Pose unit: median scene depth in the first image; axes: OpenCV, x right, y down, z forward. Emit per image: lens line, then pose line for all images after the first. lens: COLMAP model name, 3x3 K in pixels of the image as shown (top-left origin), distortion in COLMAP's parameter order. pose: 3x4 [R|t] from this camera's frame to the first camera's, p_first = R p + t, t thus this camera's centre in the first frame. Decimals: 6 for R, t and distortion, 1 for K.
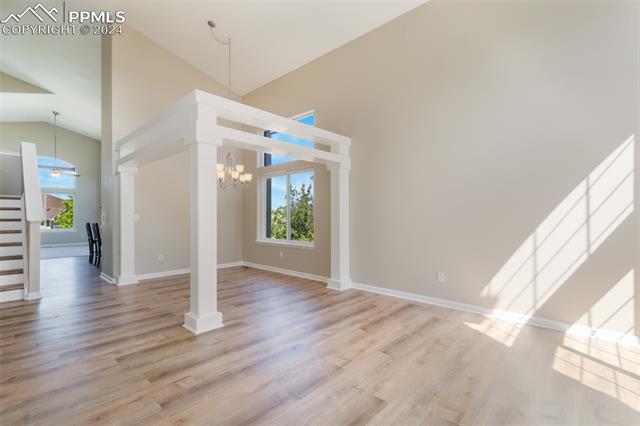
lens RADIAL K [[287.4, 0, 318.6], [0, 287.4, 213.4], [0, 0, 1]] dist [0.001604, -0.000039]
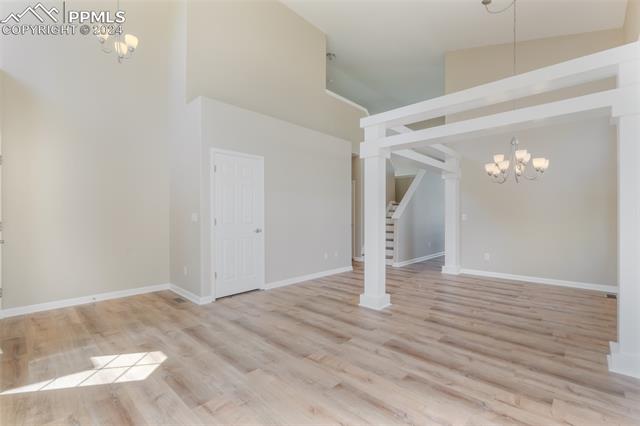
lens RADIAL K [[287.4, 0, 318.6], [0, 287.4, 215.3], [0, 0, 1]] dist [0.001604, -0.000039]
pose [[0.006706, 0.000648, -0.999977, 0.887748], [0.006523, 0.999978, 0.000691, 0.008303], [0.999956, -0.006527, 0.006702, 0.811934]]
